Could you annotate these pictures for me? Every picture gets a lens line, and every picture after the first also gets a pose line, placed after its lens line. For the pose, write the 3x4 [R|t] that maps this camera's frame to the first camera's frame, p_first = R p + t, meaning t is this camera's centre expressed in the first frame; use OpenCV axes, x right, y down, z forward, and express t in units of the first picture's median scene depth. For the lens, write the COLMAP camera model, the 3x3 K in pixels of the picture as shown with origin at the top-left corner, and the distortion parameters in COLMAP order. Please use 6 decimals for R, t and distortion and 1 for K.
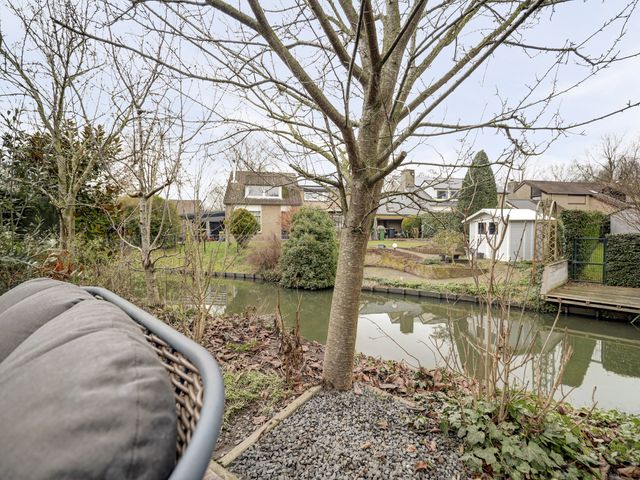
lens RADIAL K [[298.1, 0, 320.0], [0, 298.1, 240.0], [0, 0, 1]] dist [0.003821, 0.000460]
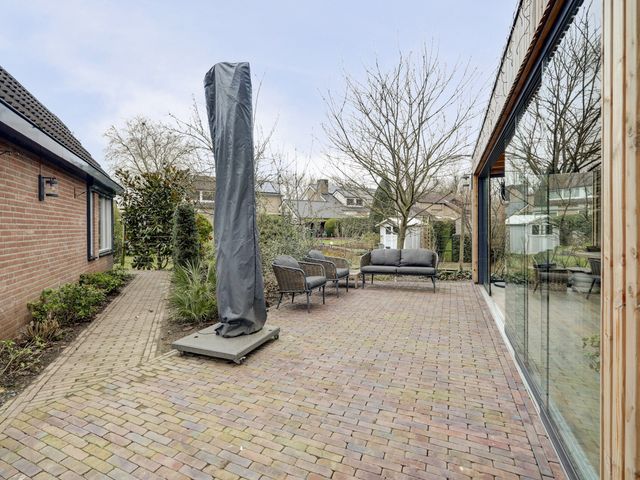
lens RADIAL K [[298.1, 0, 320.0], [0, 298.1, 240.0], [0, 0, 1]] dist [0.003821, 0.000460]
pose [[0.942691, -0.022806, 0.332886, -0.277132], [0.019683, 0.999725, 0.012751, -0.016661], [-0.333085, -0.005468, 0.942881, -0.297715]]
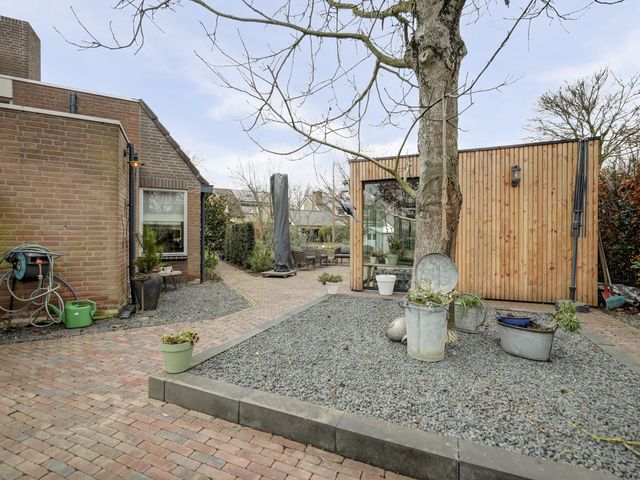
lens RADIAL K [[298.1, 0, 320.0], [0, 298.1, 240.0], [0, 0, 1]] dist [0.003821, 0.000460]
pose [[0.936950, -0.006817, 0.349397, -0.386027], [0.010663, 0.999902, -0.009086, -0.005348], [-0.349301, 0.012239, 0.936931, -0.618783]]
